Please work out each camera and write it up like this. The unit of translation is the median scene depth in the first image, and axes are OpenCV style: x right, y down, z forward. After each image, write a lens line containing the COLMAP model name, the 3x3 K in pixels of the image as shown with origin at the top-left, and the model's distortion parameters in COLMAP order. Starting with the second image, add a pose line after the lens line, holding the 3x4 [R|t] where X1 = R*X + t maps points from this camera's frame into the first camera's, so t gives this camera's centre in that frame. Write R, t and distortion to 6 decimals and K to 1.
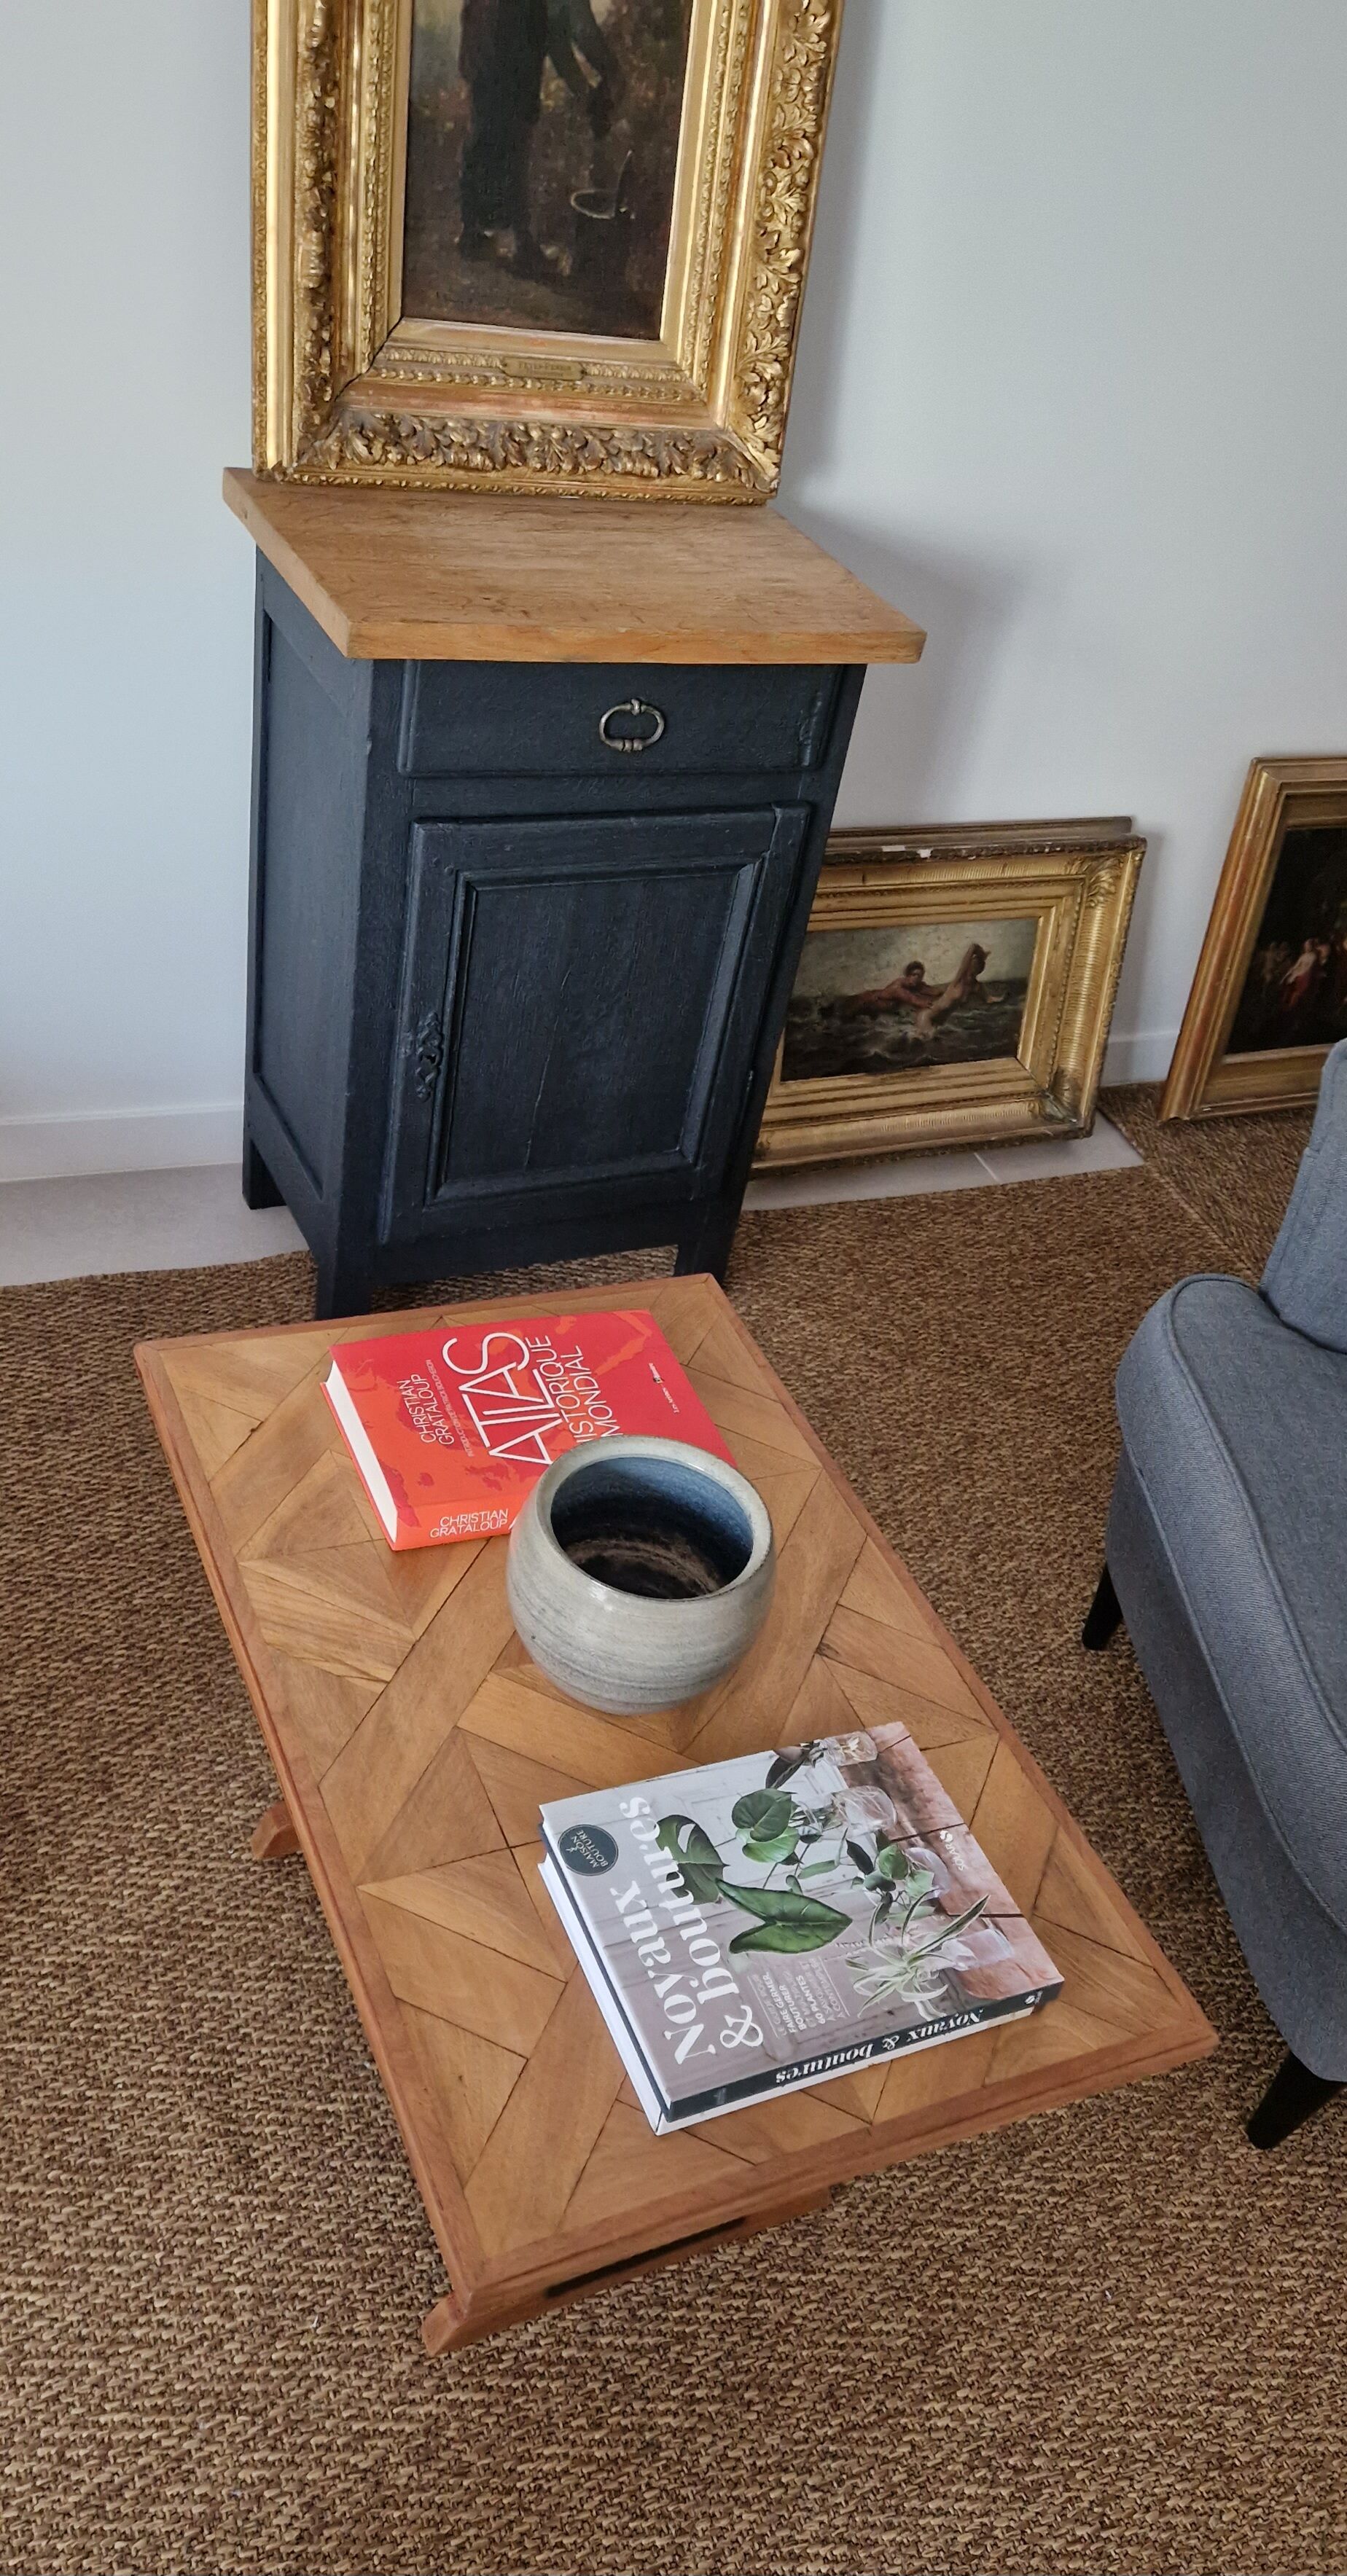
lens RADIAL K [[1956.0, 0, 680.0], [0, 1956.0, 1442.3], [0, 0, 1]] dist [0.068130, -0.066147]
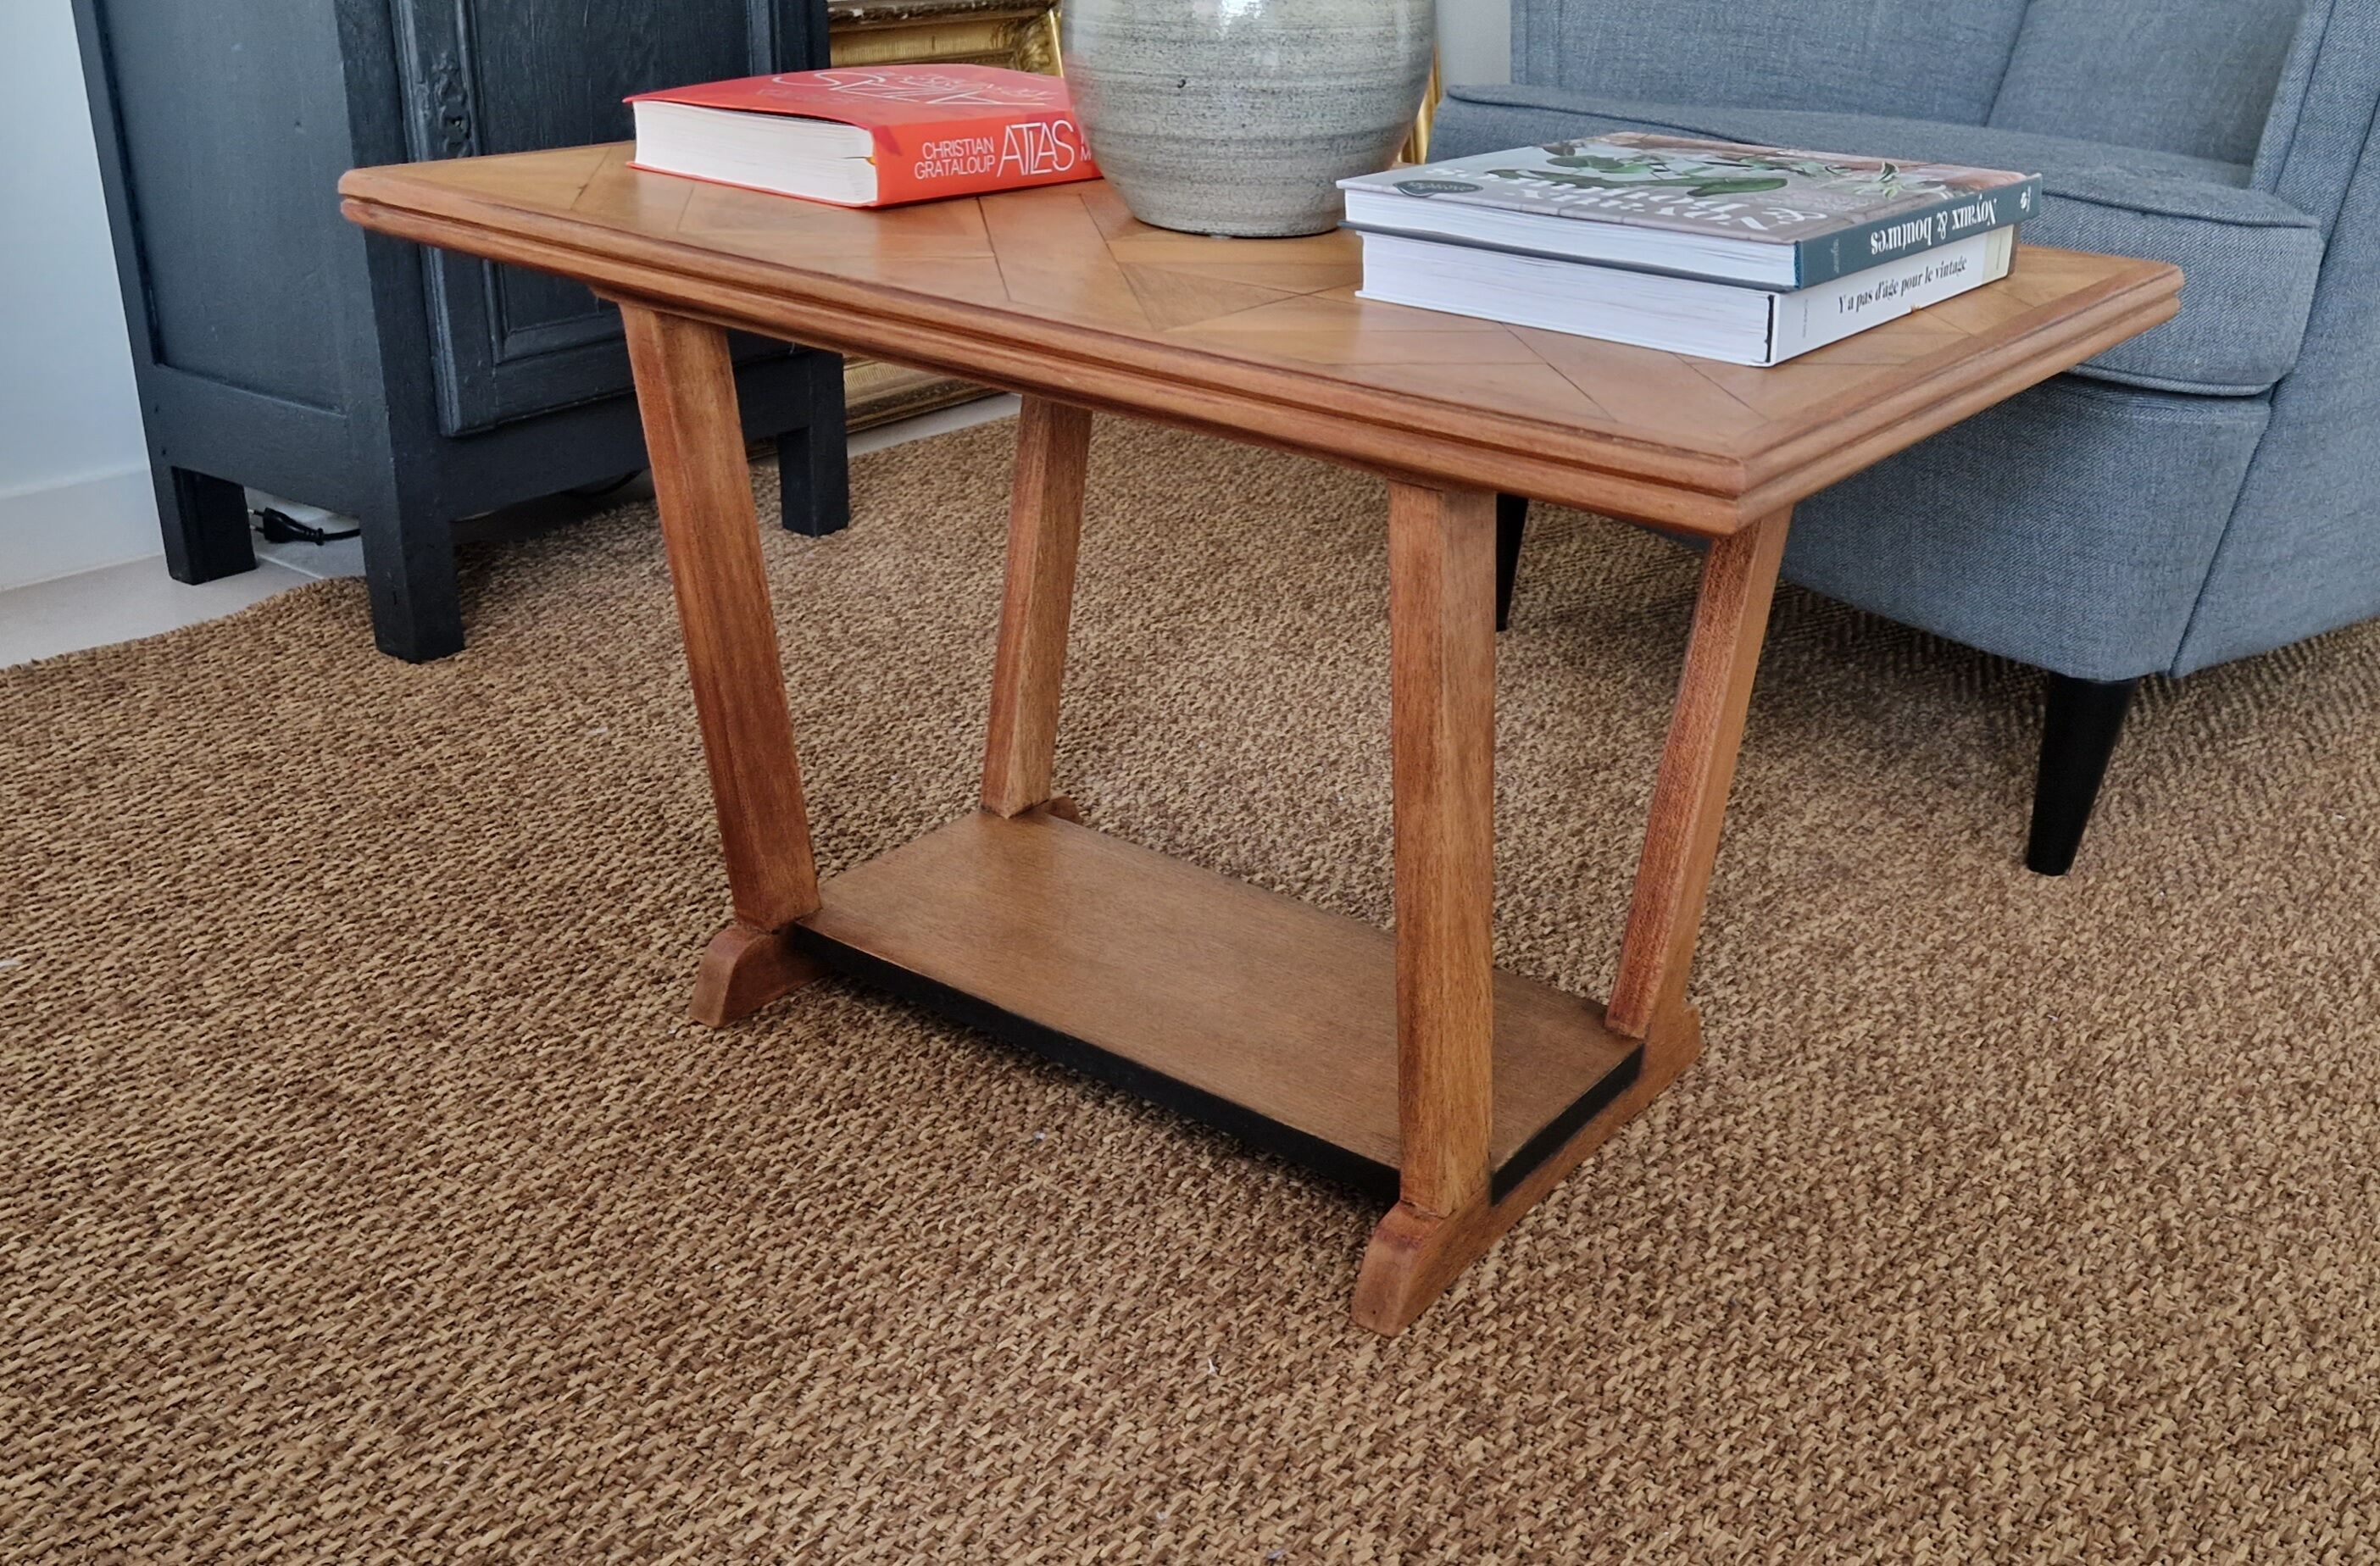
lens RADIAL K [[2339.2, 0, 1132.8], [0, 2339.2, 806.7], [0, 0, 1]] dist [0.033491, 0.000000]
pose [[0.876298, -0.328132, 0.352748, -0.391564], [0.411147, 0.891001, -0.192548, 0.403045], [-0.251118, 0.313761, 0.915693, 0.267885]]
